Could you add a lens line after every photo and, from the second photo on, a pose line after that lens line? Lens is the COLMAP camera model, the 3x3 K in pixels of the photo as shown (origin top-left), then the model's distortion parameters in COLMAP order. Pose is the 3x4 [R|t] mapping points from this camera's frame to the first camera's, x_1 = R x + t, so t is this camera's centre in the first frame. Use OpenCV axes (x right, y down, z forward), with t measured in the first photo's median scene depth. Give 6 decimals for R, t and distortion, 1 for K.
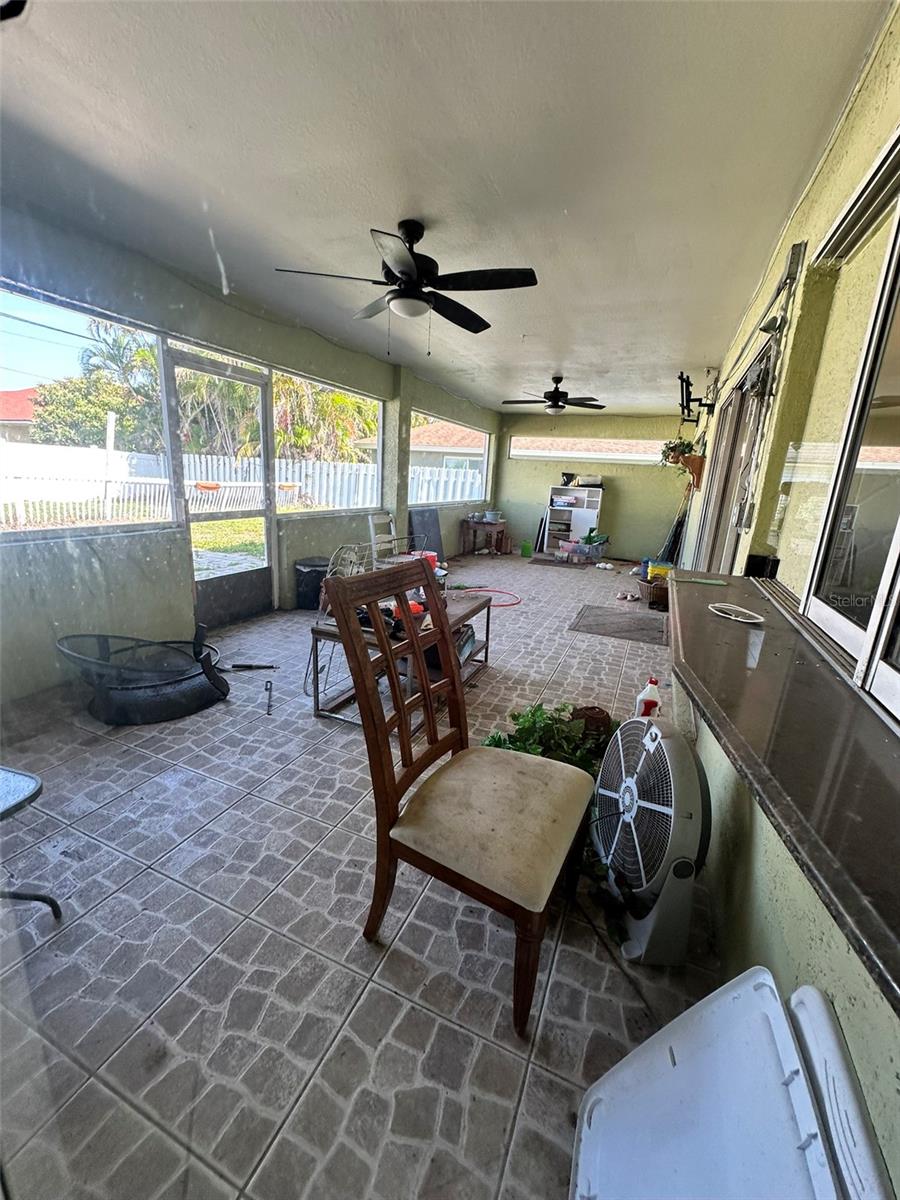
lens RADIAL K [[479.6, 0, 455.9], [0, 479.6, 599.7], [0, 0, 1]] dist [0.000338, 0.000087]
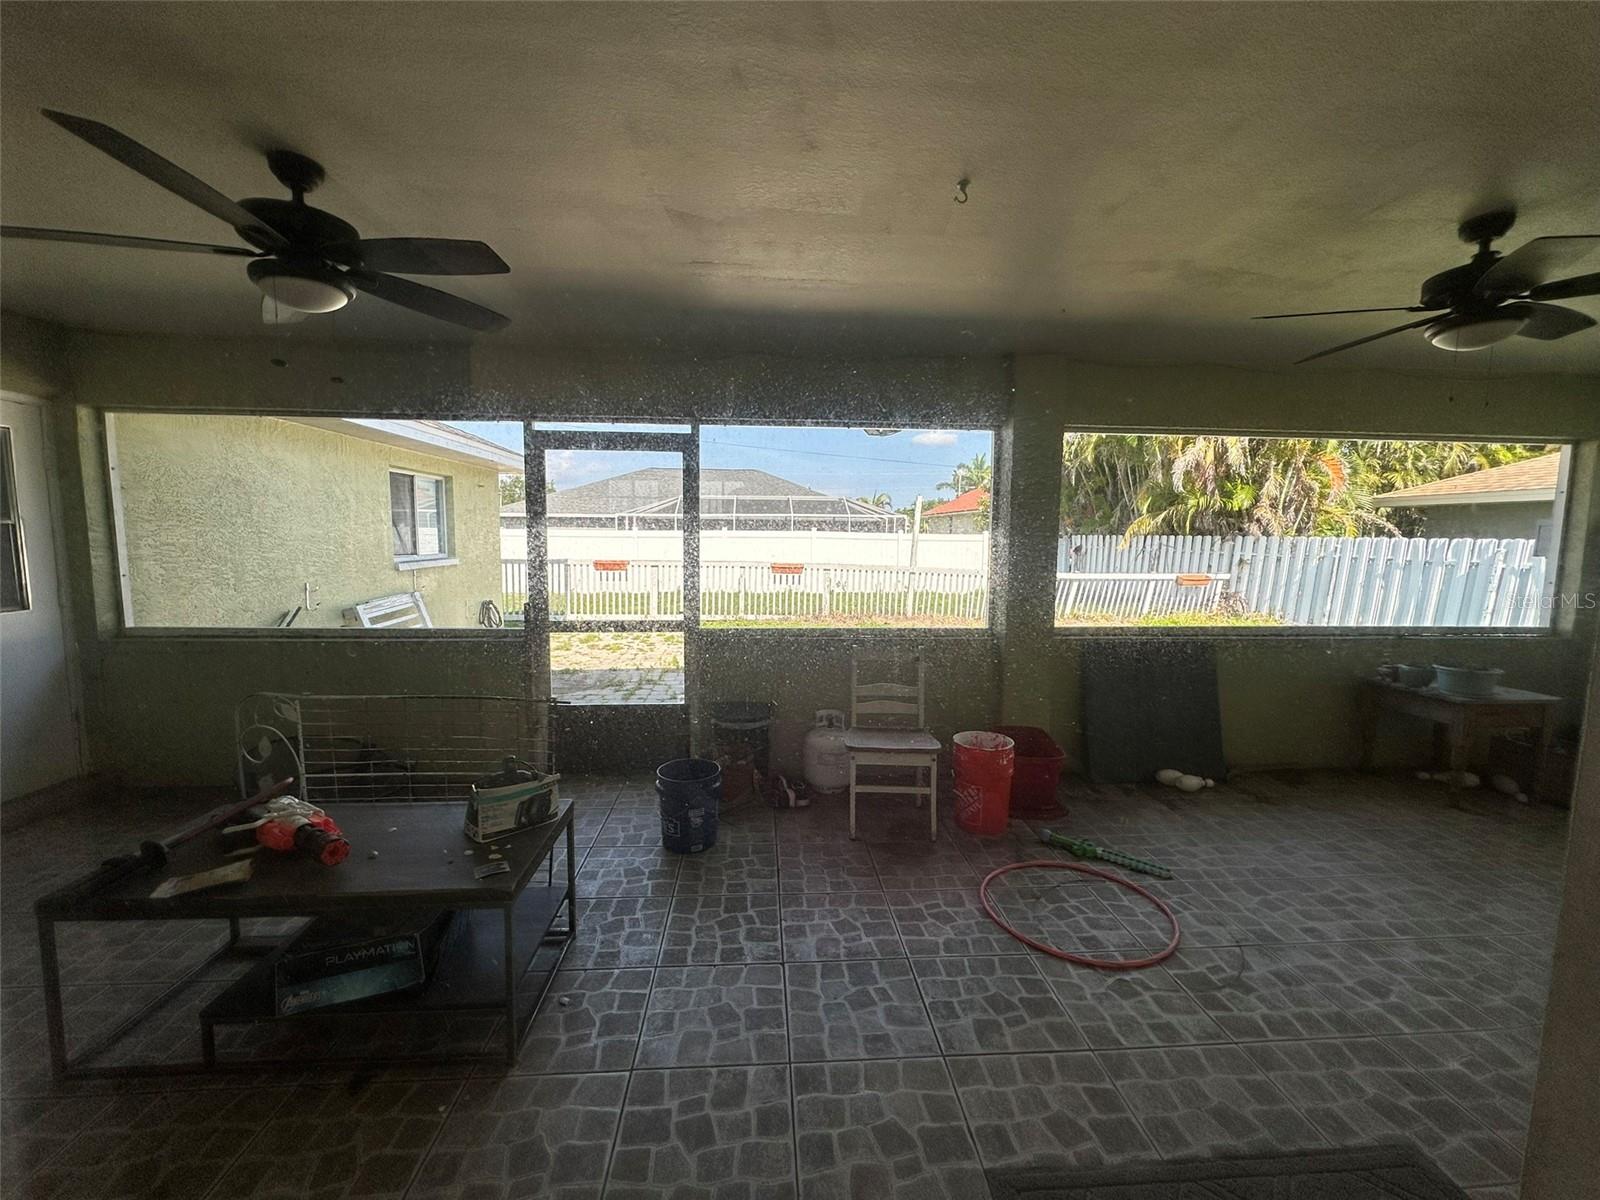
lens RADIAL K [[639.3, 0, 800.0], [0, 639.3, 600.0], [0, 0, 1]] dist [-0.001226, -0.000133]
pose [[0.448534, 0.039486, -0.892893, 0.368156], [-0.209452, 0.975848, -0.062061, -0.145633], [0.868877, 0.214855, 0.445972, 0.544935]]
